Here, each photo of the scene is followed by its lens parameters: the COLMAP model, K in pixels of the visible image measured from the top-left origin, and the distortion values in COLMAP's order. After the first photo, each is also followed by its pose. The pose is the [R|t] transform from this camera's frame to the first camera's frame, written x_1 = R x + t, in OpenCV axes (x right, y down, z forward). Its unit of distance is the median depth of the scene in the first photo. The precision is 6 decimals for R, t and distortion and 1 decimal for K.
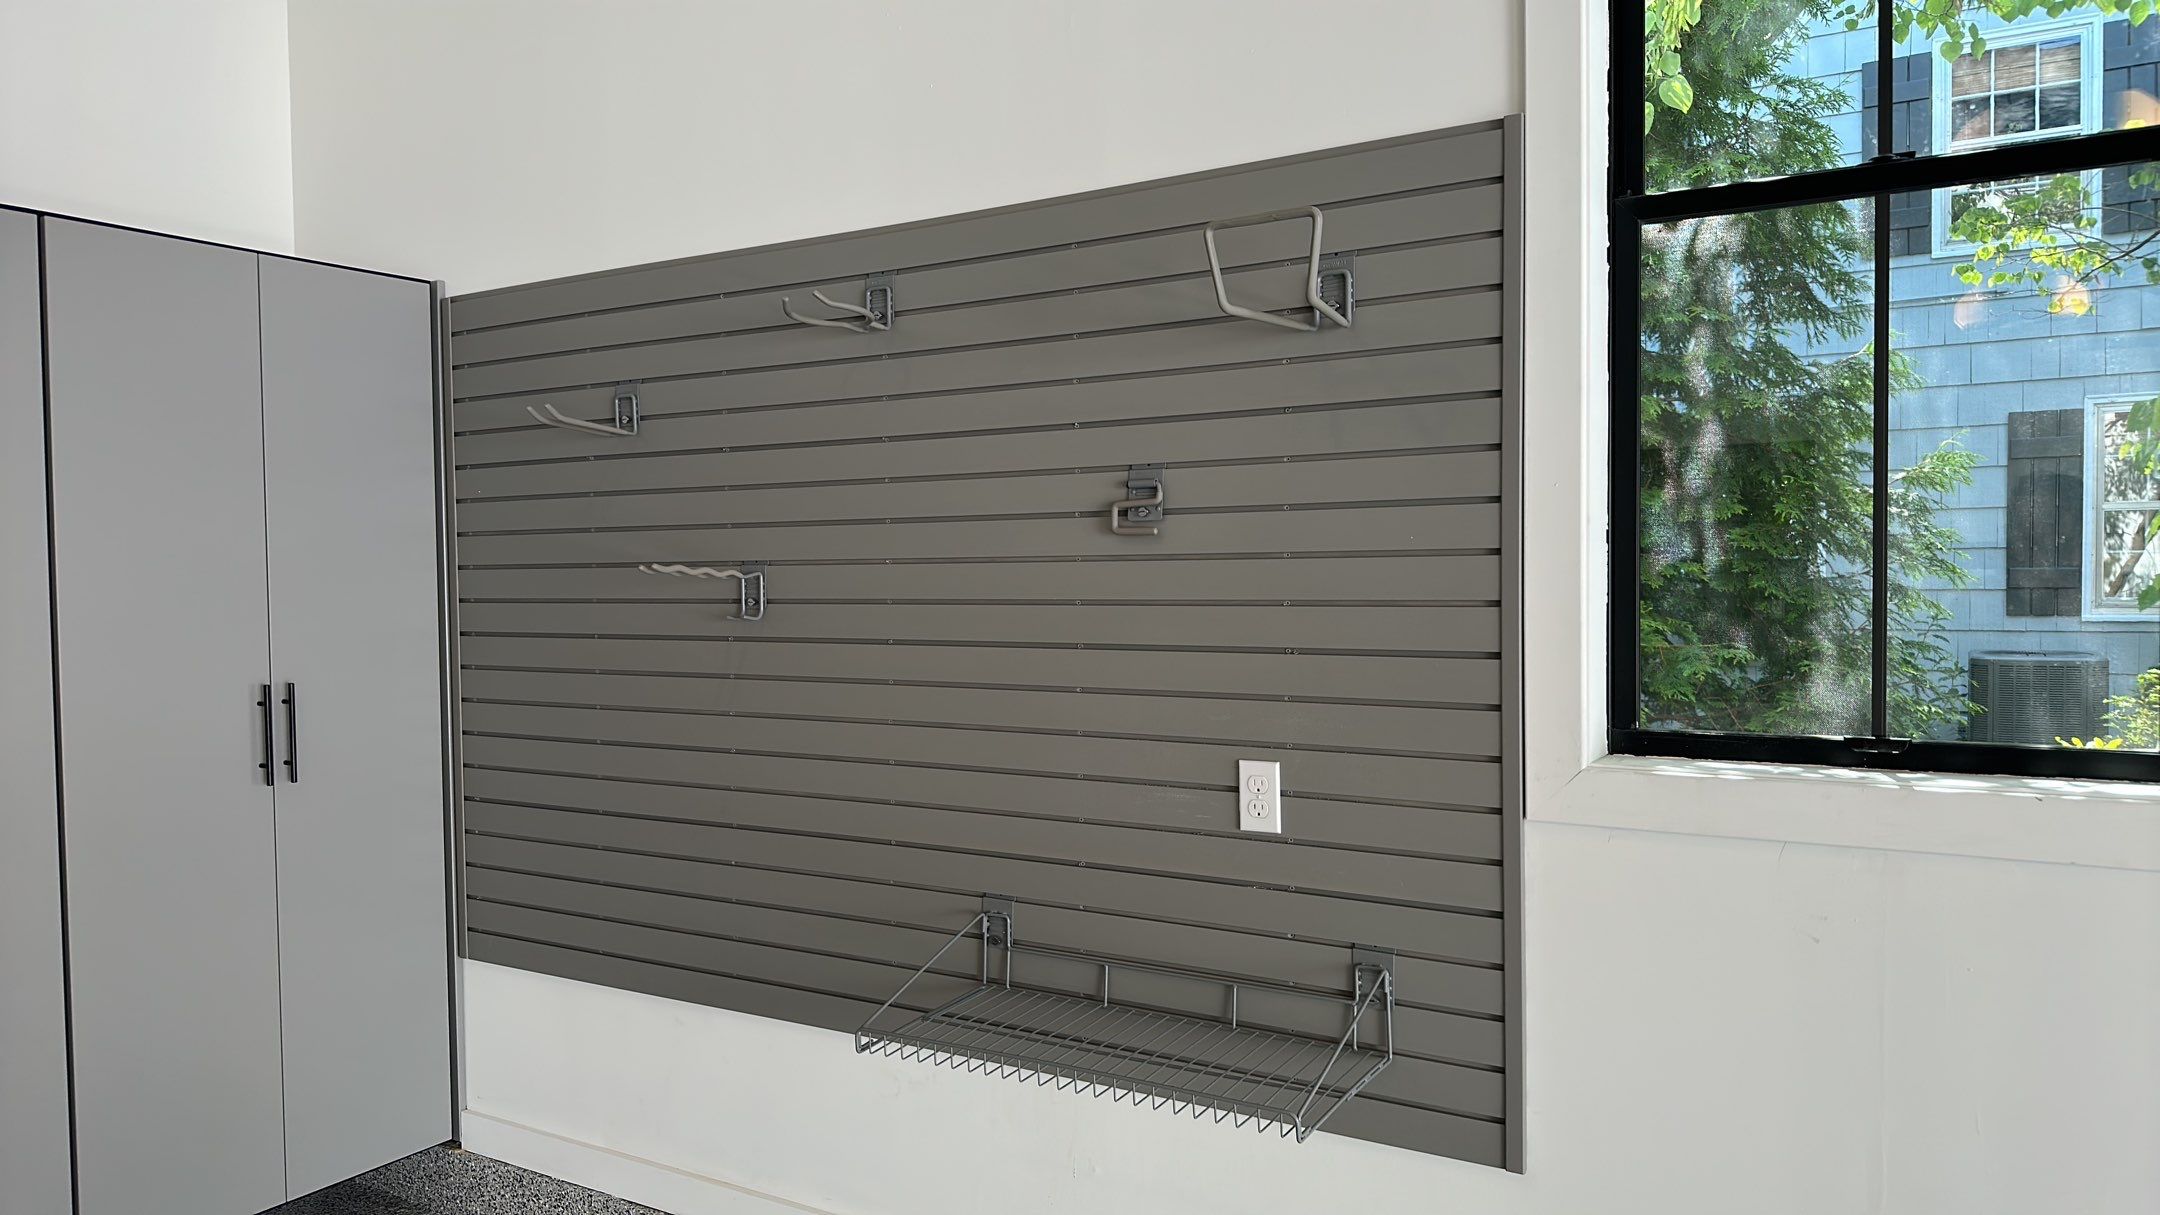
lens RADIAL K [[1434.0, 0, 1079.6], [0, 1434.0, 623.7], [0, 0, 1]] dist [0.097607, -0.139135]
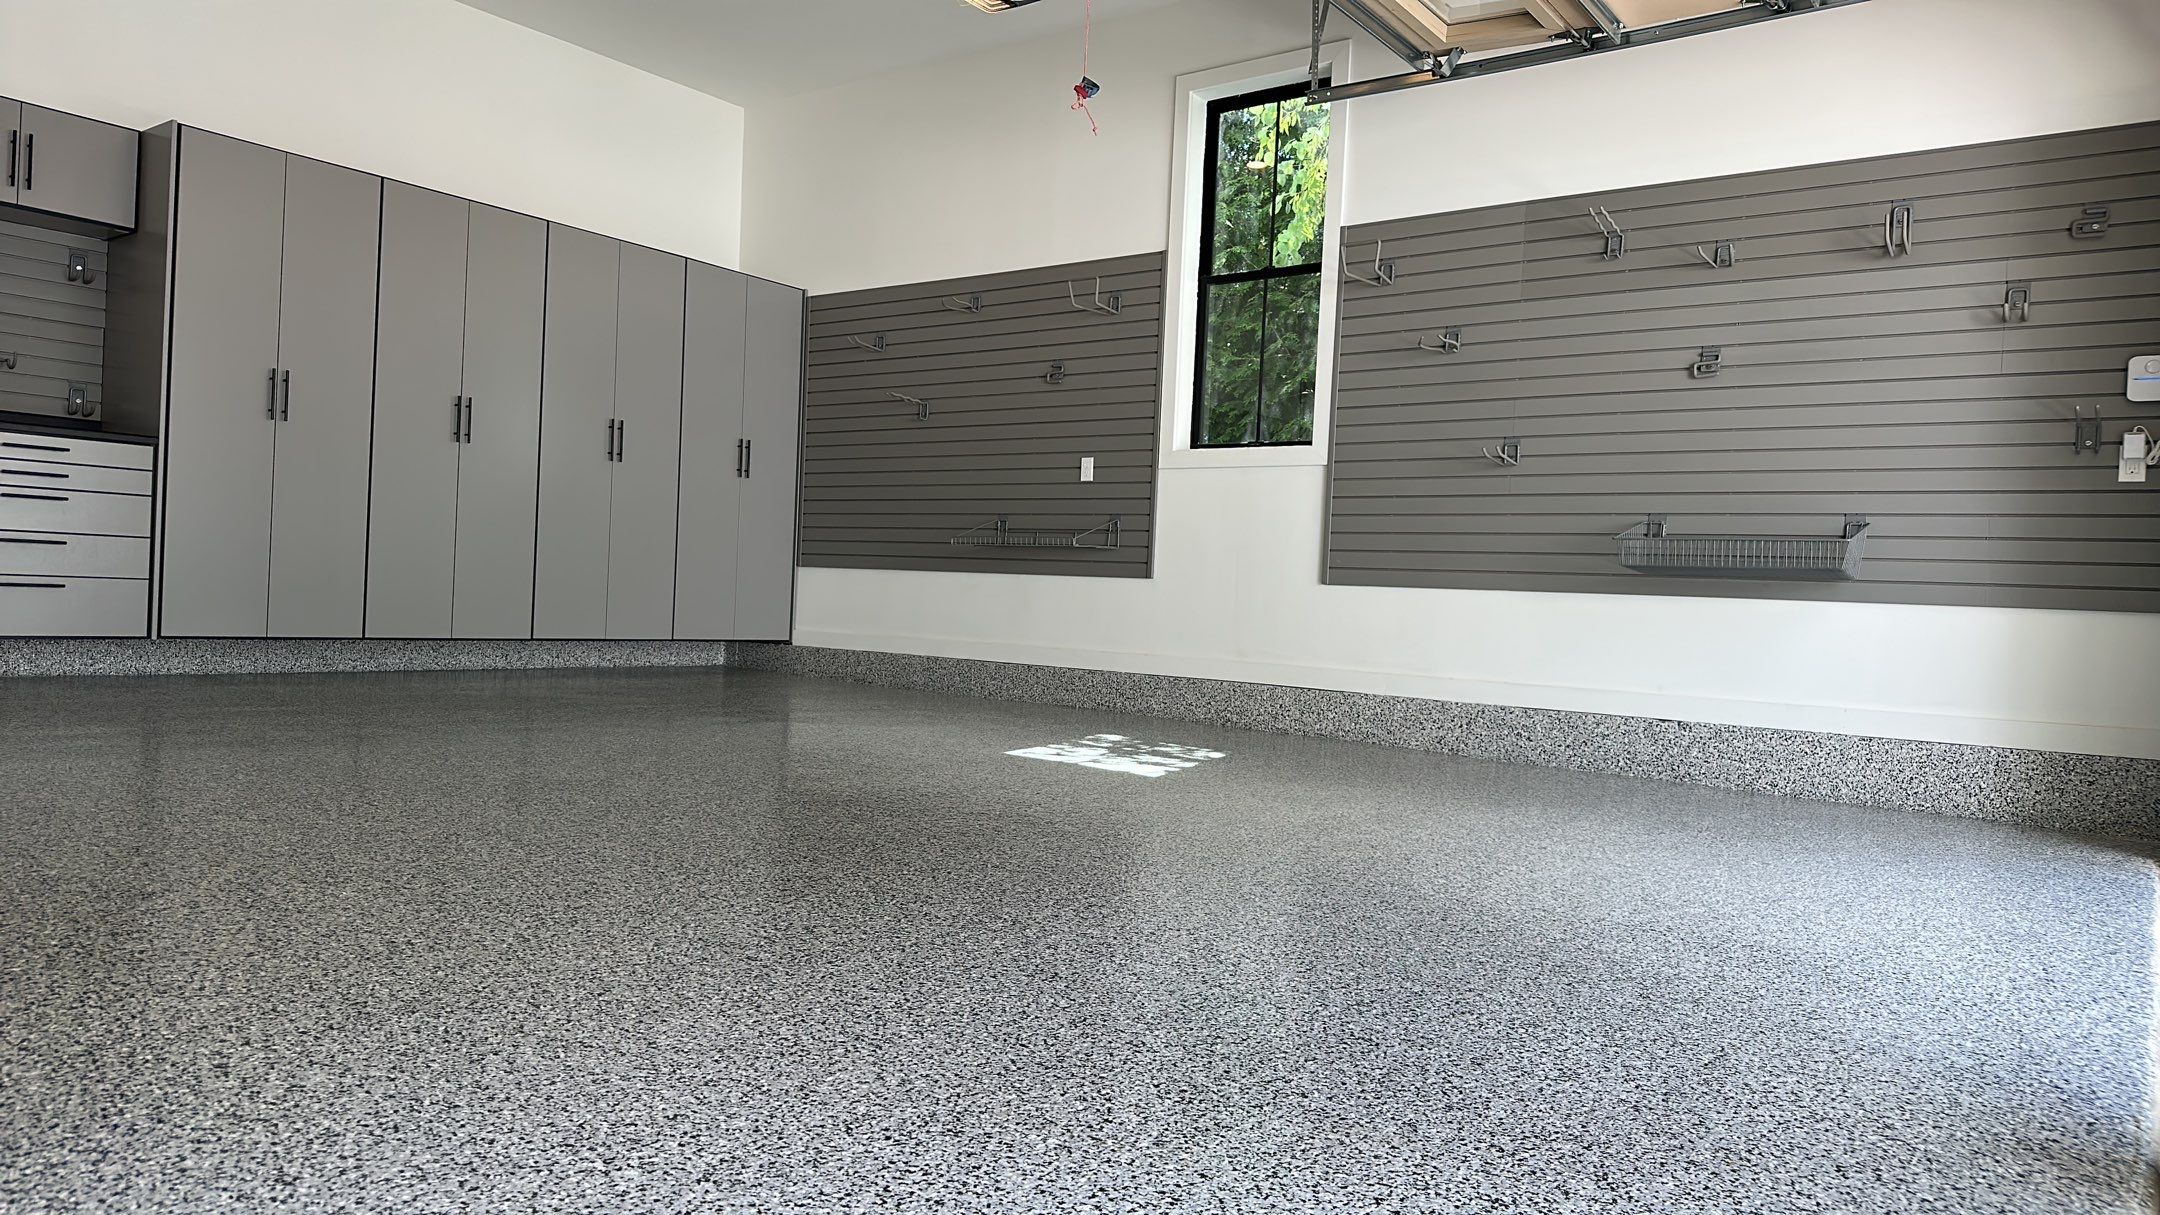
lens RADIAL K [[1434.0, 0, 1079.6], [0, 1434.0, 623.7], [0, 0, 1]] dist [0.097607, -0.139135]
pose [[0.993307, 0.058146, -0.099799, 0.354243], [-0.060123, 0.998048, -0.016920, 0.408268], [0.098620, 0.022807, 0.994864, -1.639977]]
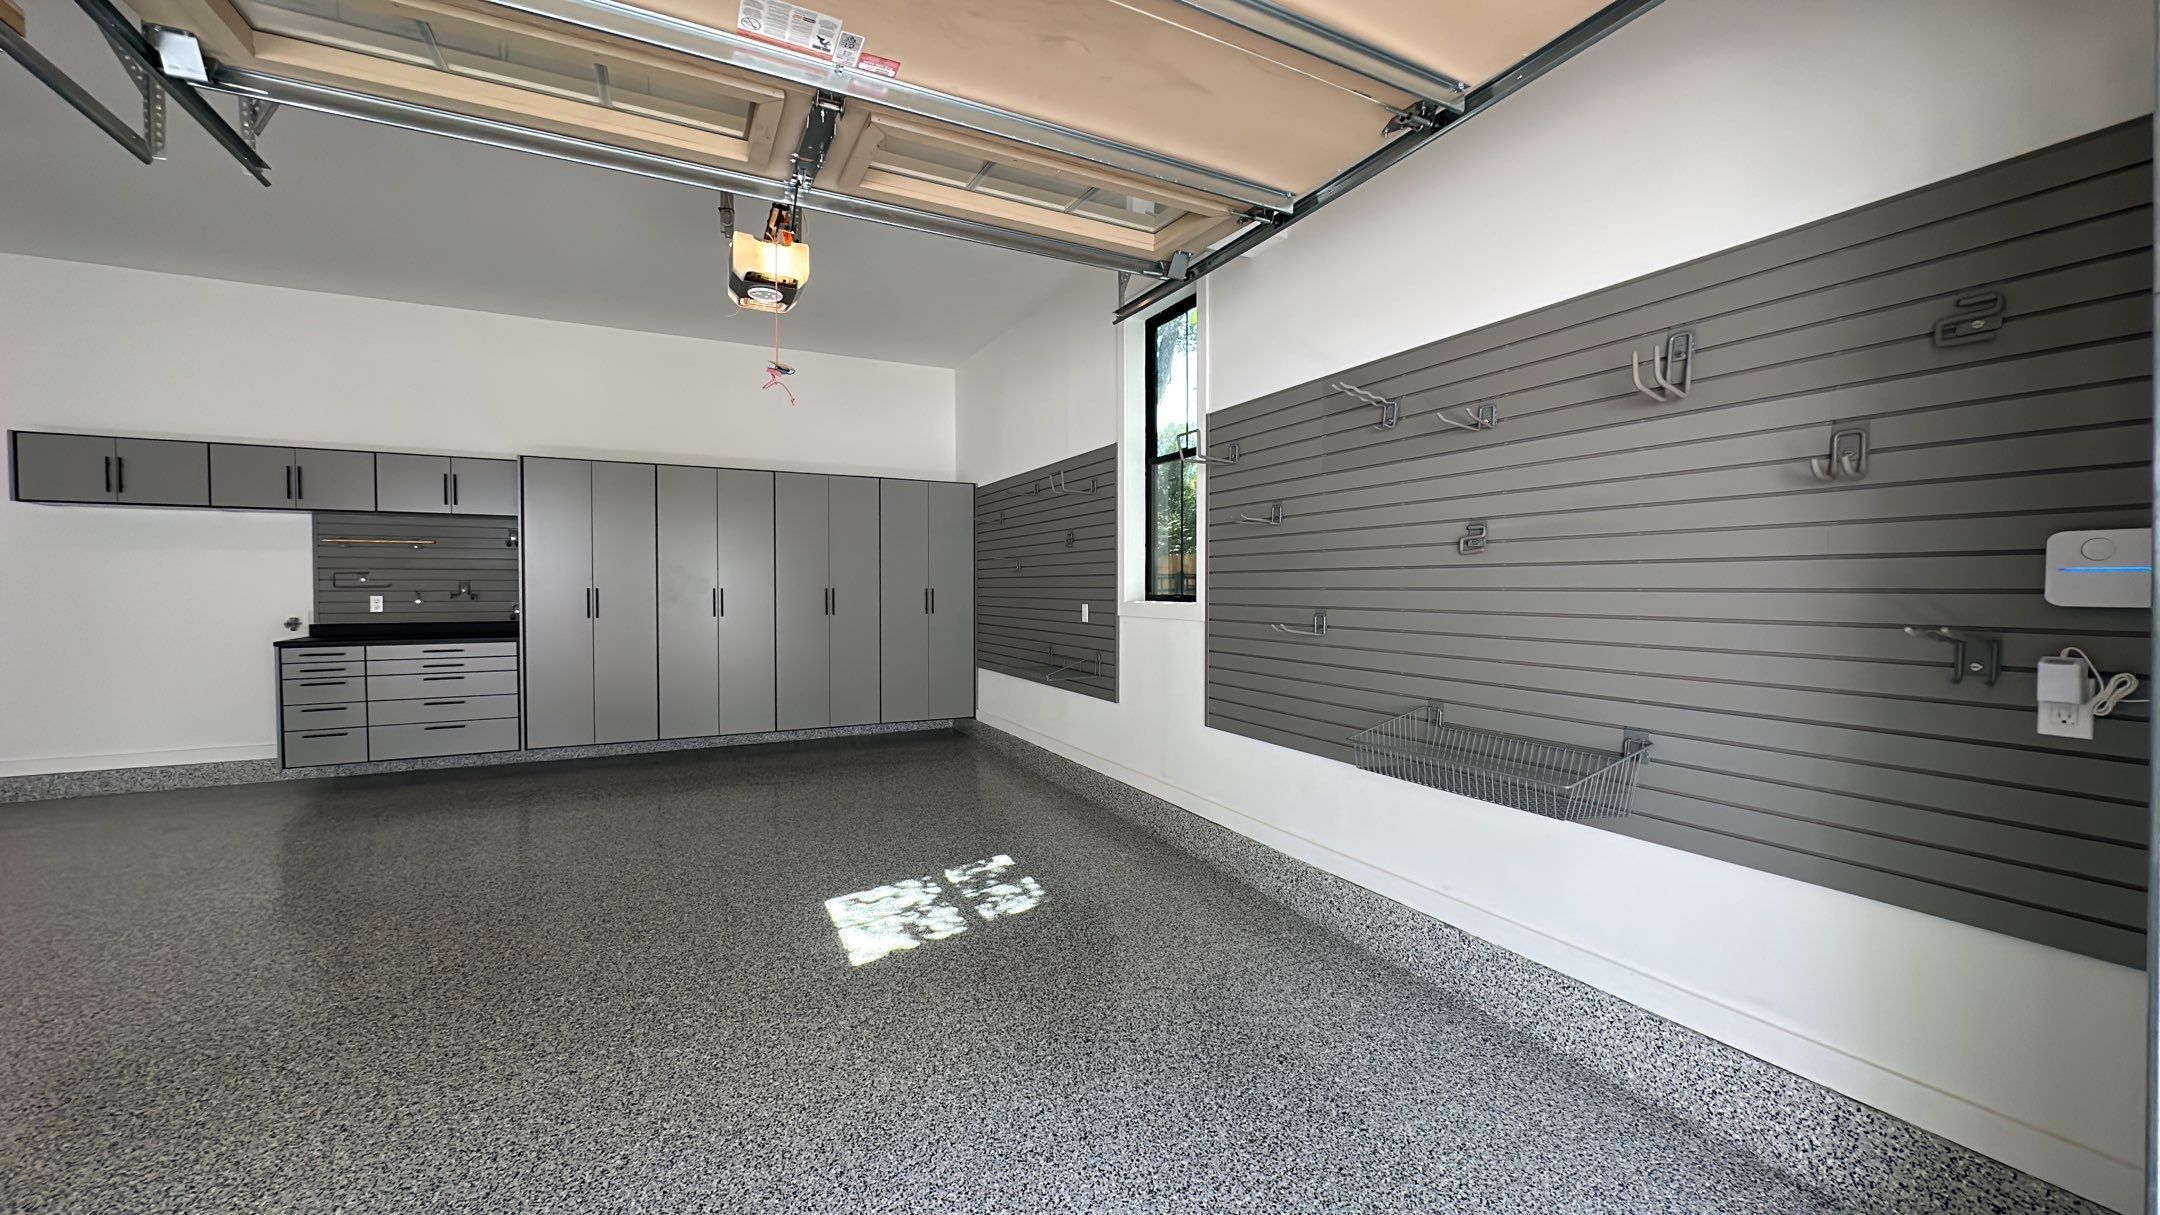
lens RADIAL K [[822.6, 0, 1082.7], [0, 822.6, 609.5], [0, 0, 1]] dist [-0.002701, 0.000816]
pose [[0.847927, 0.026569, -0.529446, 1.074559], [-0.029522, 0.999560, 0.002880, 0.085763], [0.529290, 0.013188, 0.848339, -0.743160]]
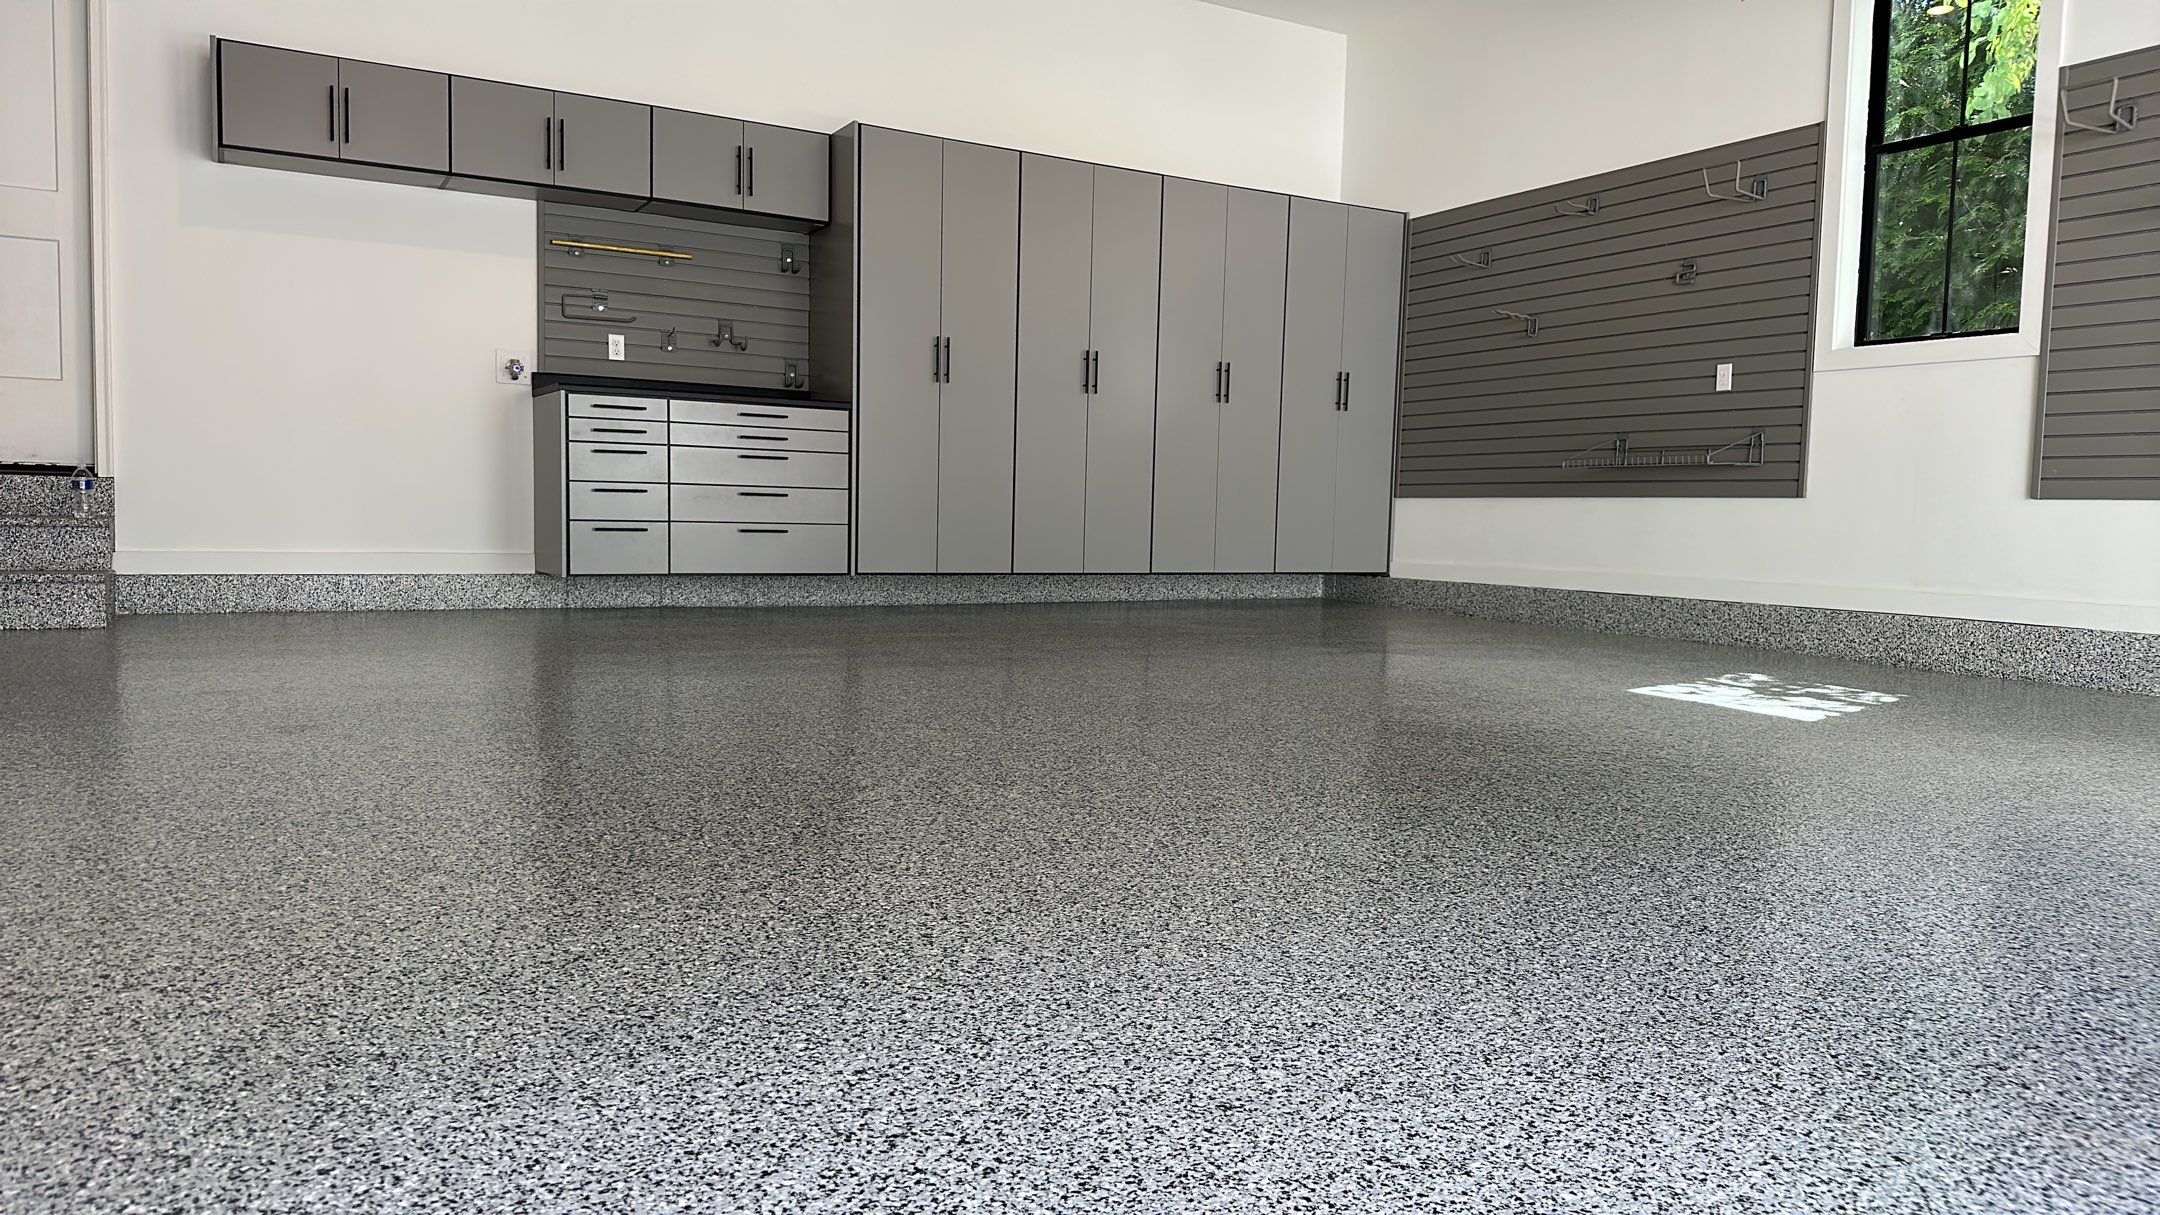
lens RADIAL K [[1436.0, 0, 1085.3], [0, 1436.0, 625.2], [0, 0, 1]] dist [0.122779, -0.224239]
pose [[0.876492, 0.068302, -0.476547, 0.339879], [-0.049595, 0.997428, 0.051740, 0.413287], [0.478855, -0.021716, 0.877625, -1.640588]]
